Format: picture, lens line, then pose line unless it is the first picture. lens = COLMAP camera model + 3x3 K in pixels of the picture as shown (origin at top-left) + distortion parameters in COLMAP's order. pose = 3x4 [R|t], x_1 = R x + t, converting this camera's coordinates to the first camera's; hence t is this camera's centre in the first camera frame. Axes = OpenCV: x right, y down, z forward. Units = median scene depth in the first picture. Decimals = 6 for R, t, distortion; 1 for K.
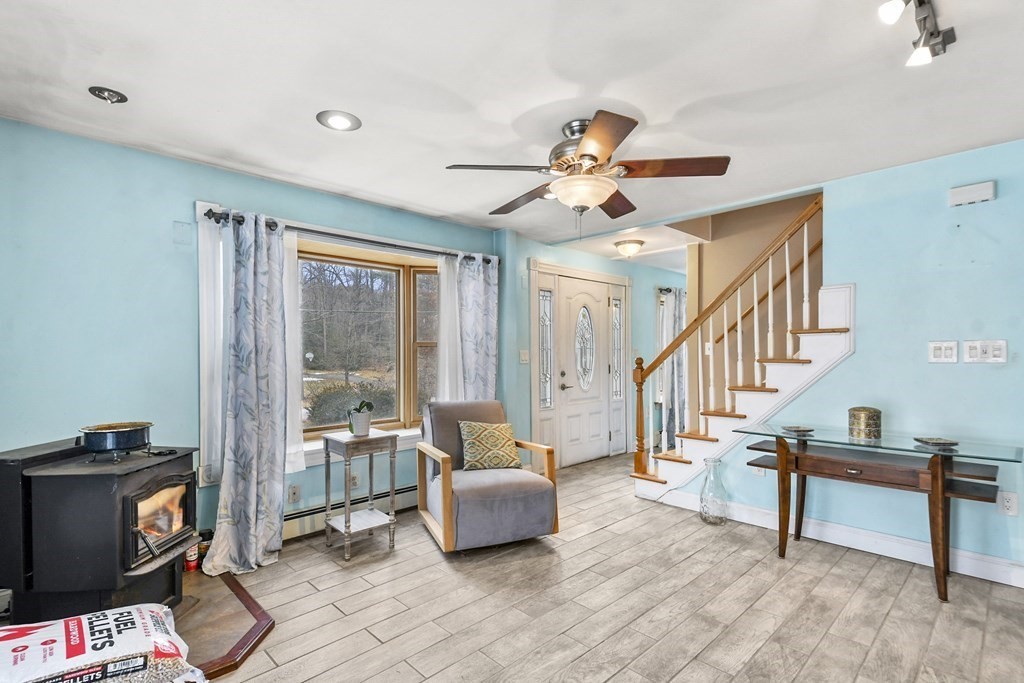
lens RADIAL K [[475.8, 0, 490.9], [0, 475.8, 349.4], [0, 0, 1]] dist [0.021482, -0.010569]
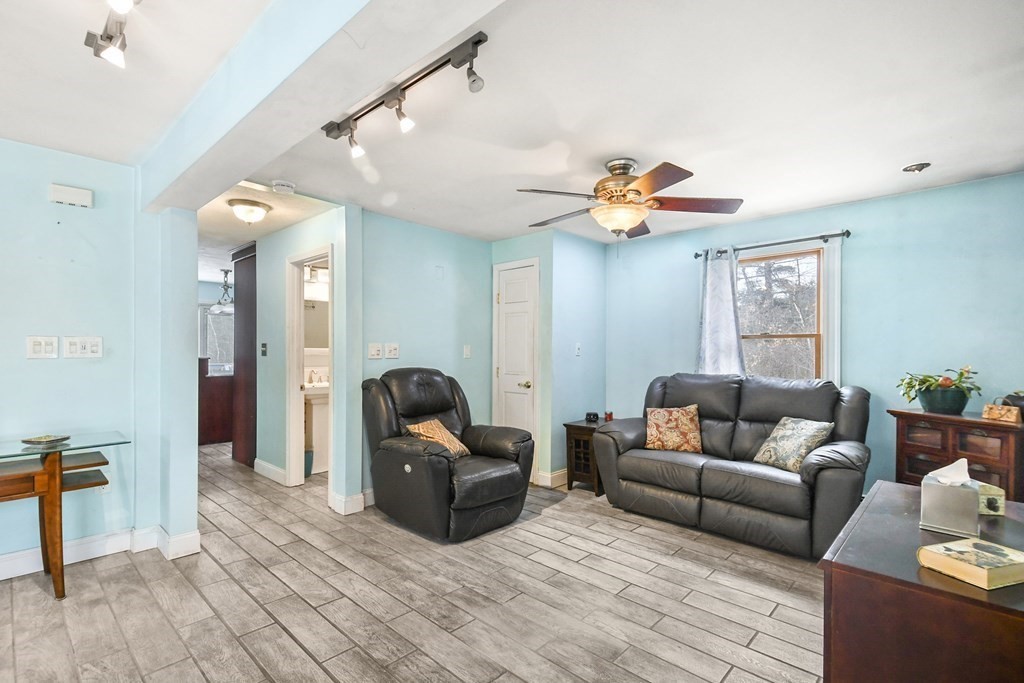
lens RADIAL K [[475.8, 0, 492.7], [0, 475.8, 345.7], [0, 0, 1]] dist [0.021482, -0.010569]
pose [[-0.058079, 0.013525, 0.998220, -0.093653], [-0.009074, 0.999860, -0.014076, 0.007955], [-0.998271, -0.009875, -0.057948, 0.155491]]
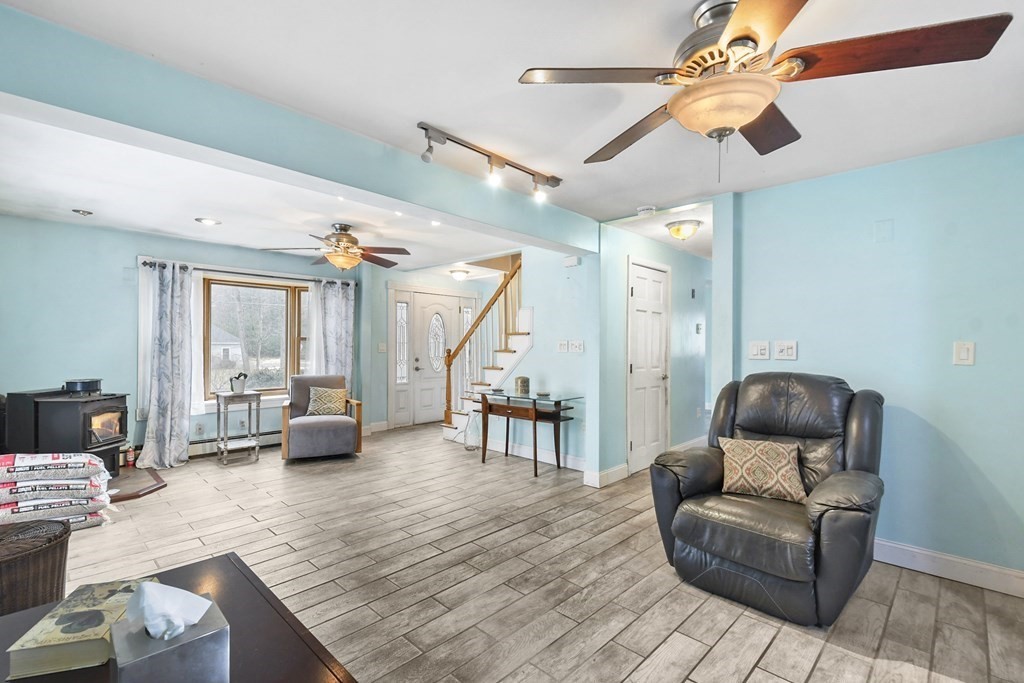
lens RADIAL K [[447.9, 0, 502.7], [0, 447.9, 338.3], [0, 0, 1]] dist [-0.003822, -0.001446]
pose [[0.998462, 0.010294, 0.054472, 0.619715], [-0.009782, 0.999906, -0.009651, -0.006660], [-0.054566, 0.009103, 0.998469, -0.679798]]
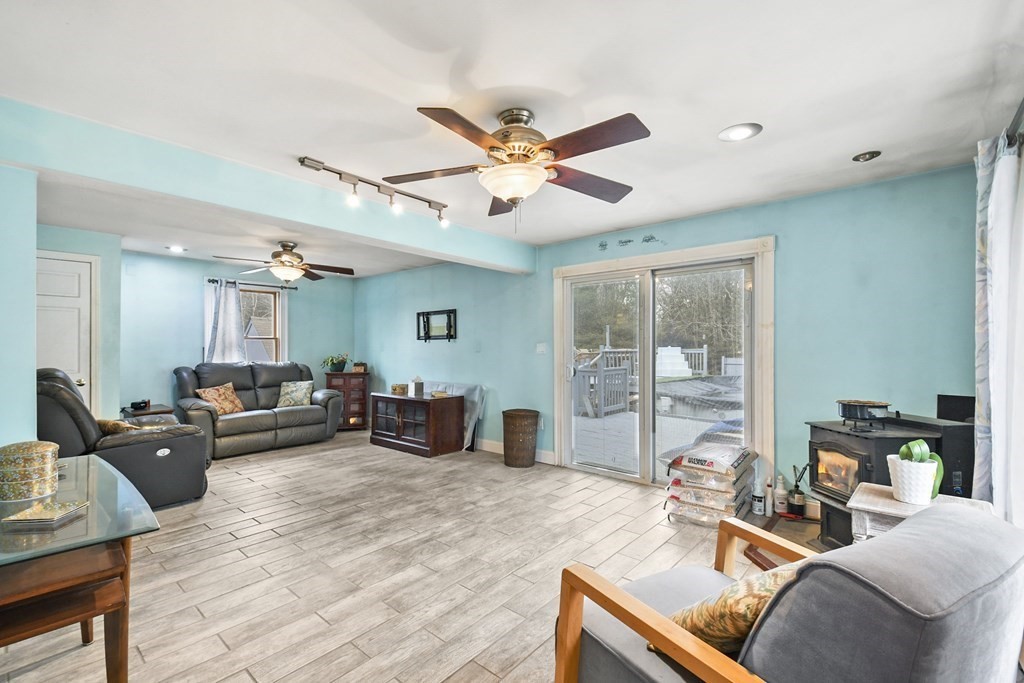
lens RADIAL K [[447.9, 0, 510.1], [0, 447.9, 338.9], [0, 0, 1]] dist [-0.003822, -0.001446]
pose [[-0.993506, 0.002063, -0.113763, 0.256335], [0.004423, 0.999780, -0.020499, 0.006353], [0.113695, -0.020869, -0.993296, 1.627825]]
